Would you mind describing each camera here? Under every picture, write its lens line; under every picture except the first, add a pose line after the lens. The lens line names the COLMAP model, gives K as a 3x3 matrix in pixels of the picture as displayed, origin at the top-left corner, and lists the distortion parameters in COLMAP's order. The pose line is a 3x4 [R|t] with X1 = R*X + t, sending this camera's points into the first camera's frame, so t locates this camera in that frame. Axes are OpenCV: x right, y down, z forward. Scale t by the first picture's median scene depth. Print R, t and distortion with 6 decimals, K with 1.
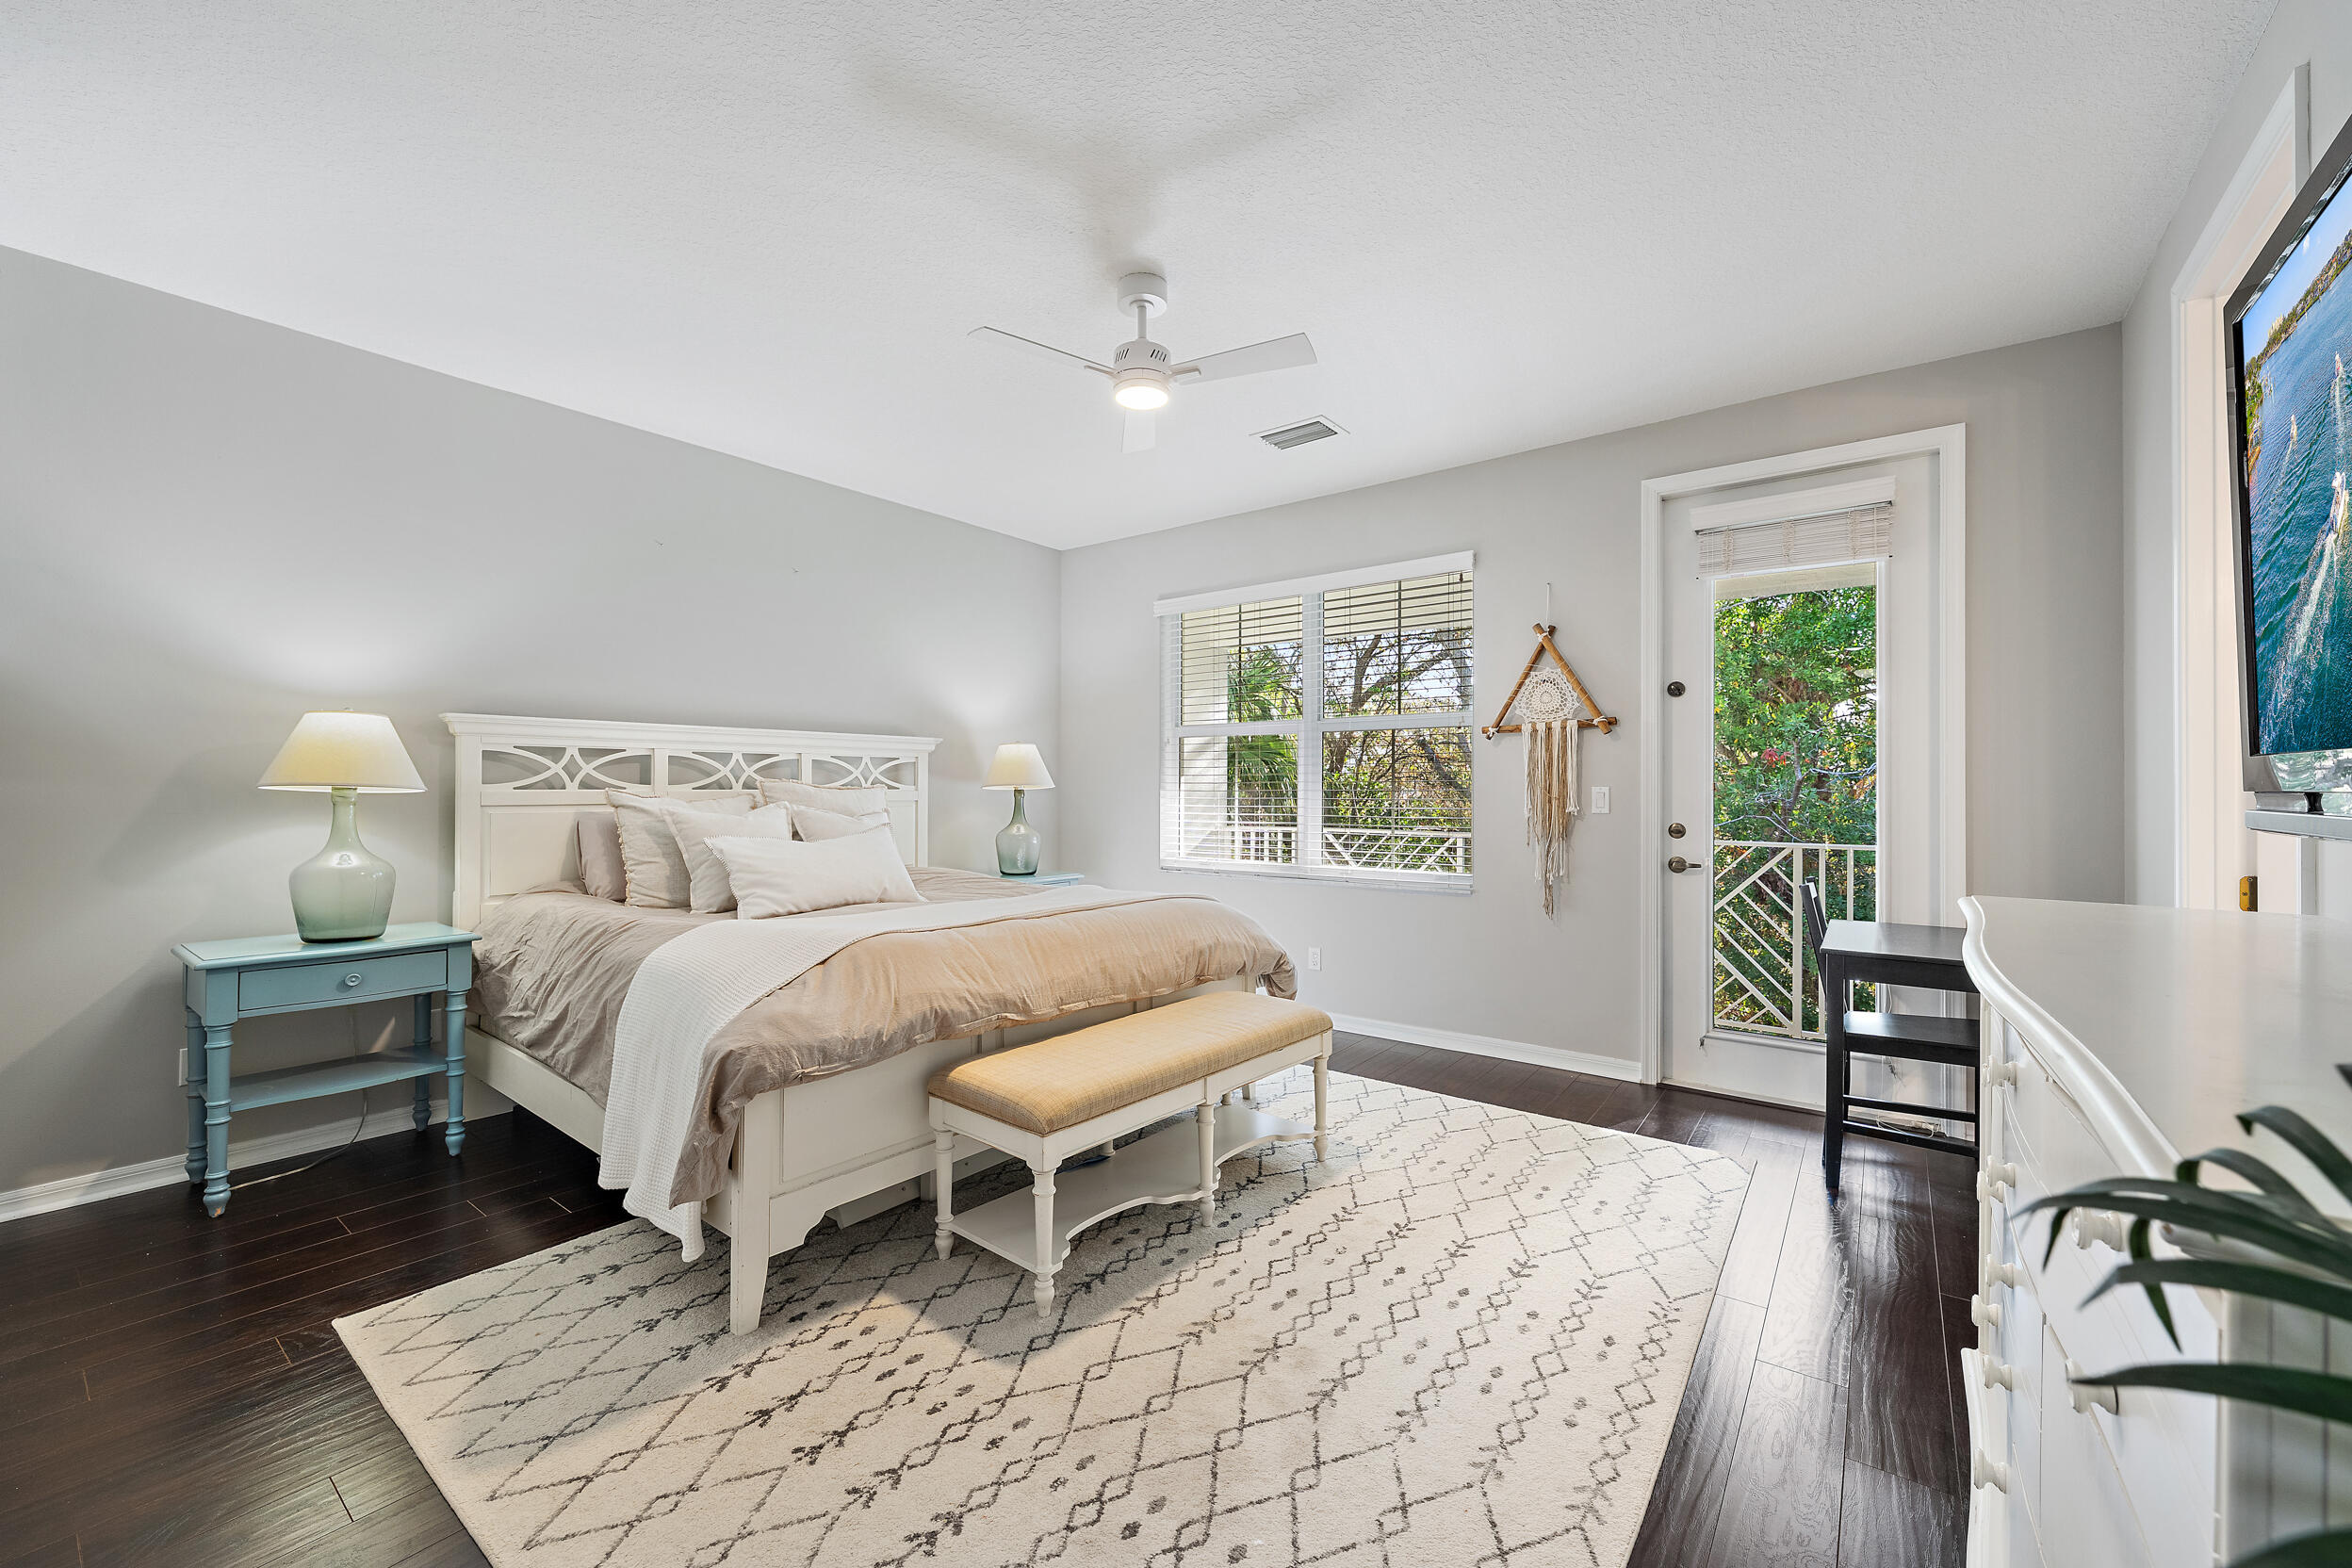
lens RADIAL K [[936.5, 0, 1178.1], [0, 936.5, 782.0], [0, 0, 1]] dist [-0.000043, -0.000265]
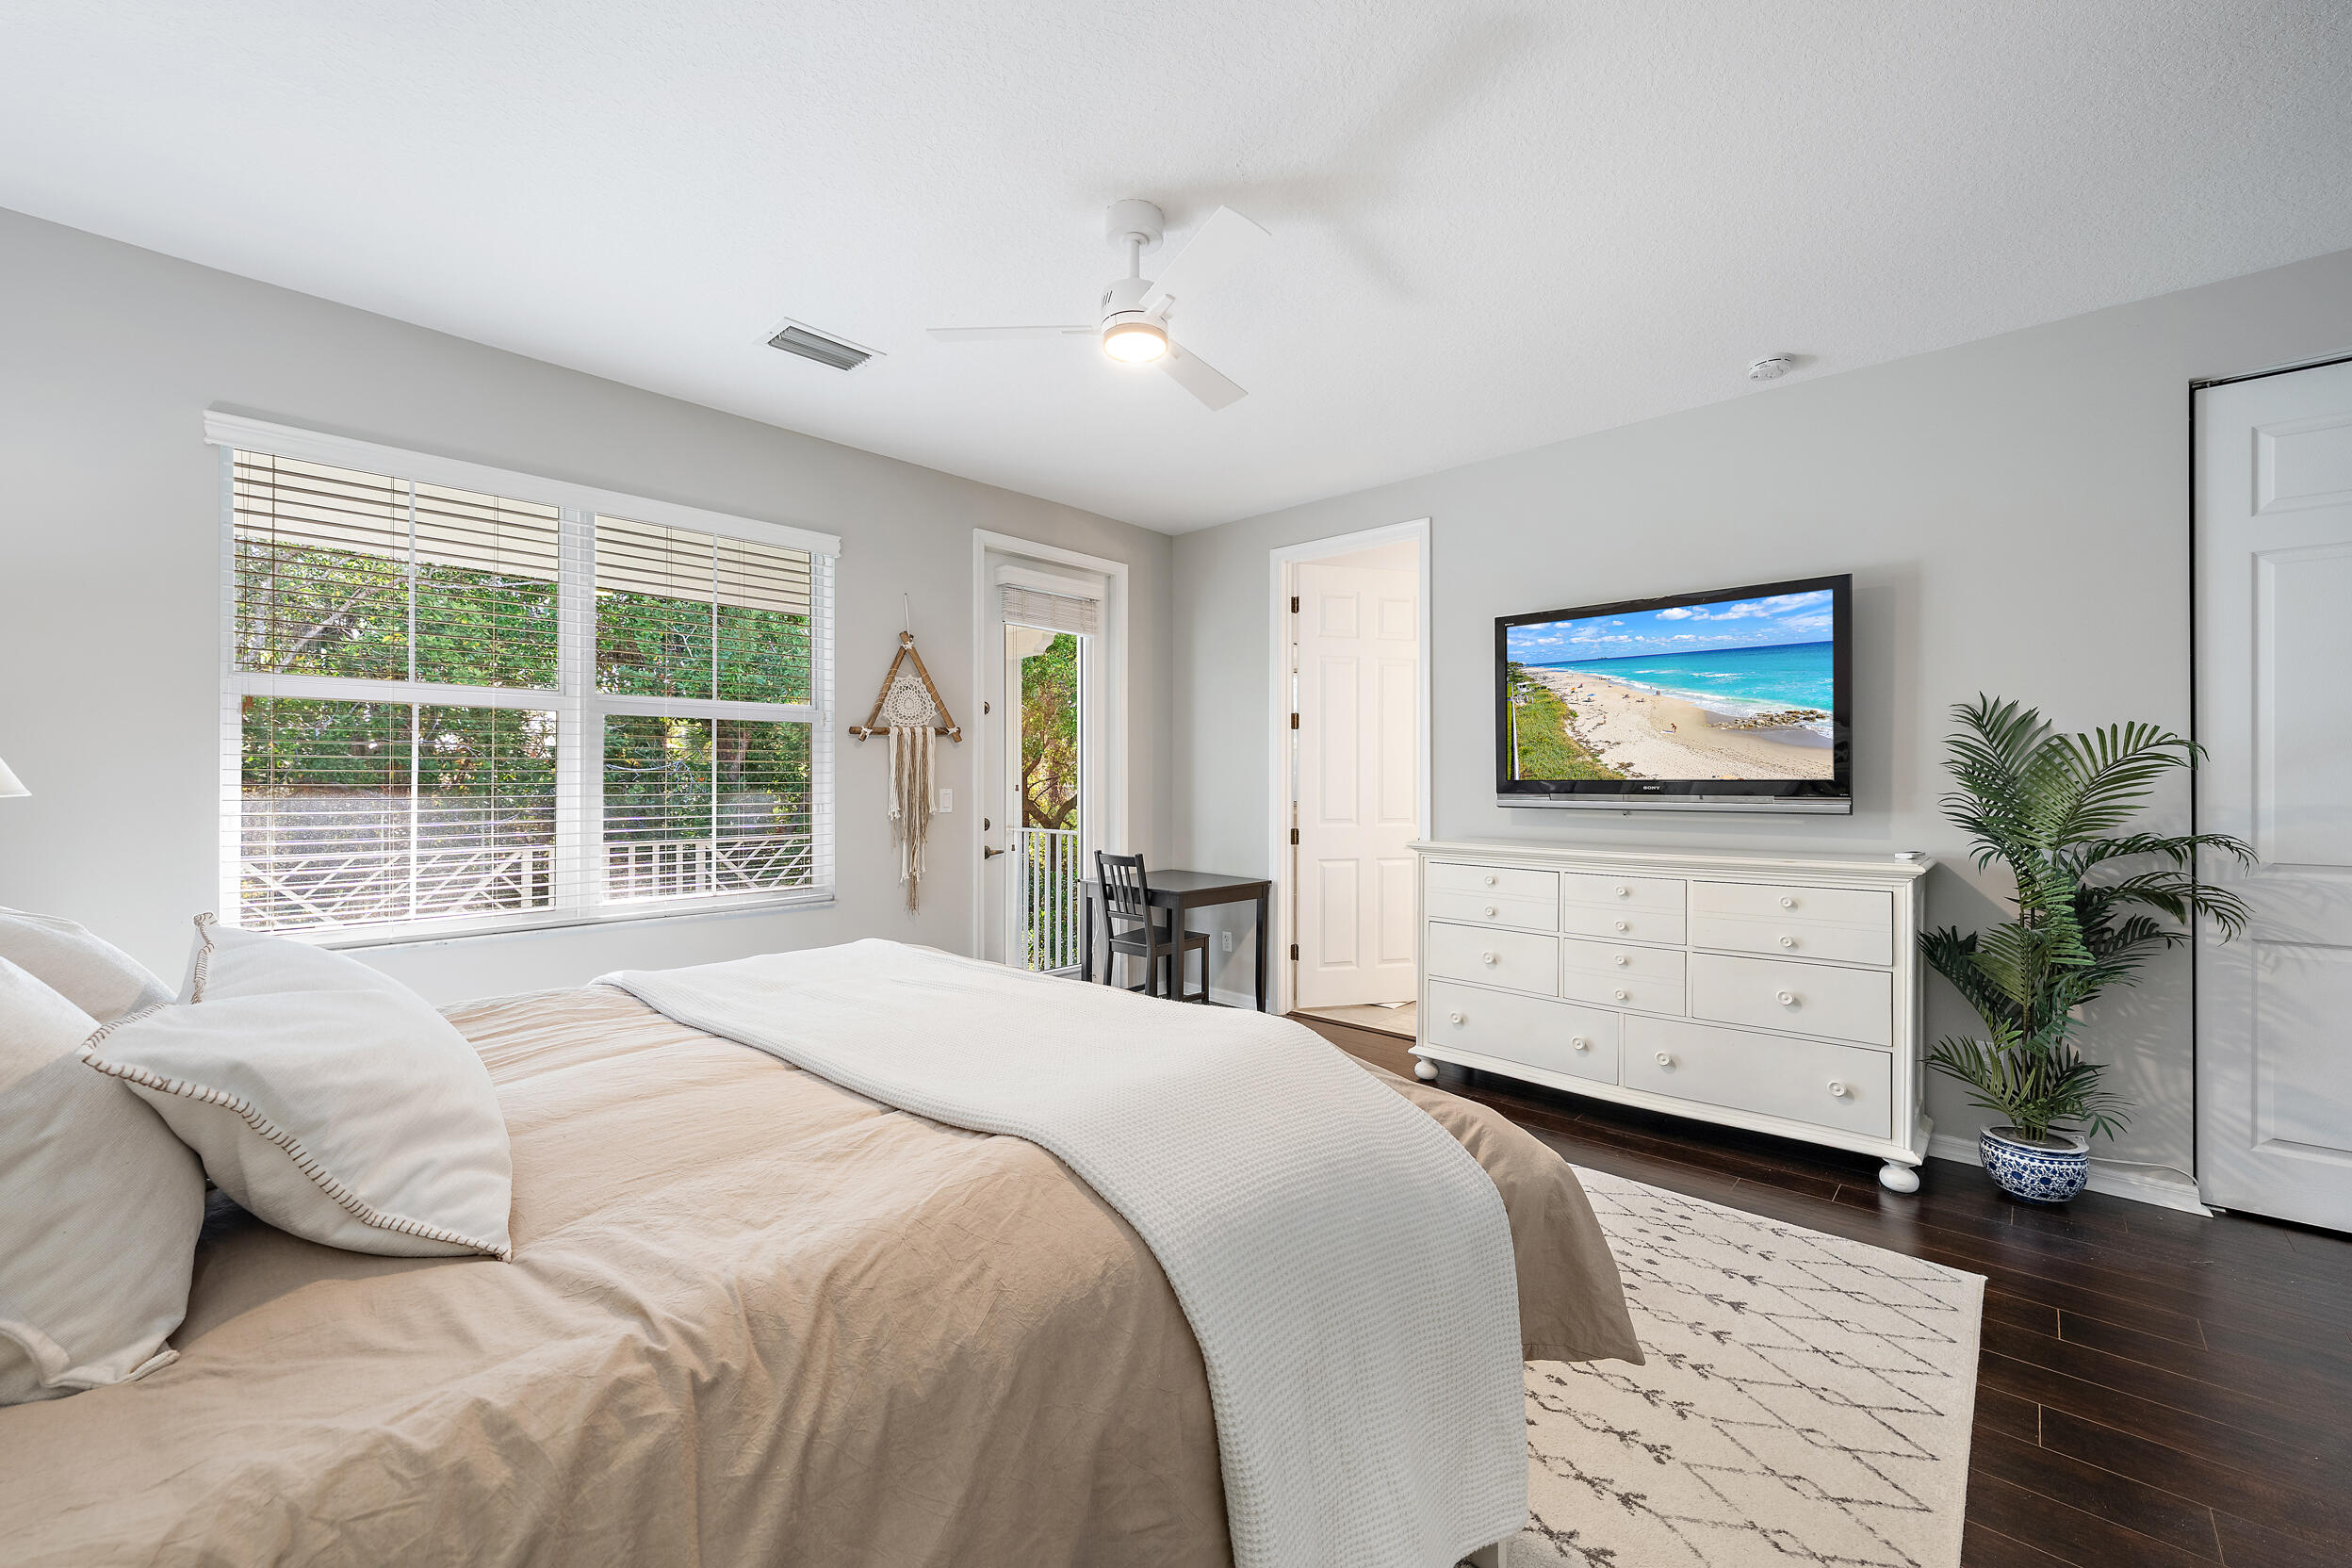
lens RADIAL K [[936.5, 0, 1178.1], [0, 936.5, 782.0], [0, 0, 1]] dist [-0.000043, -0.000265]
pose [[0.081513, -0.004215, 0.996663, -0.628859], [-0.008421, 0.999952, 0.004918, -0.010741], [-0.996637, -0.008794, 0.081473, 0.622312]]
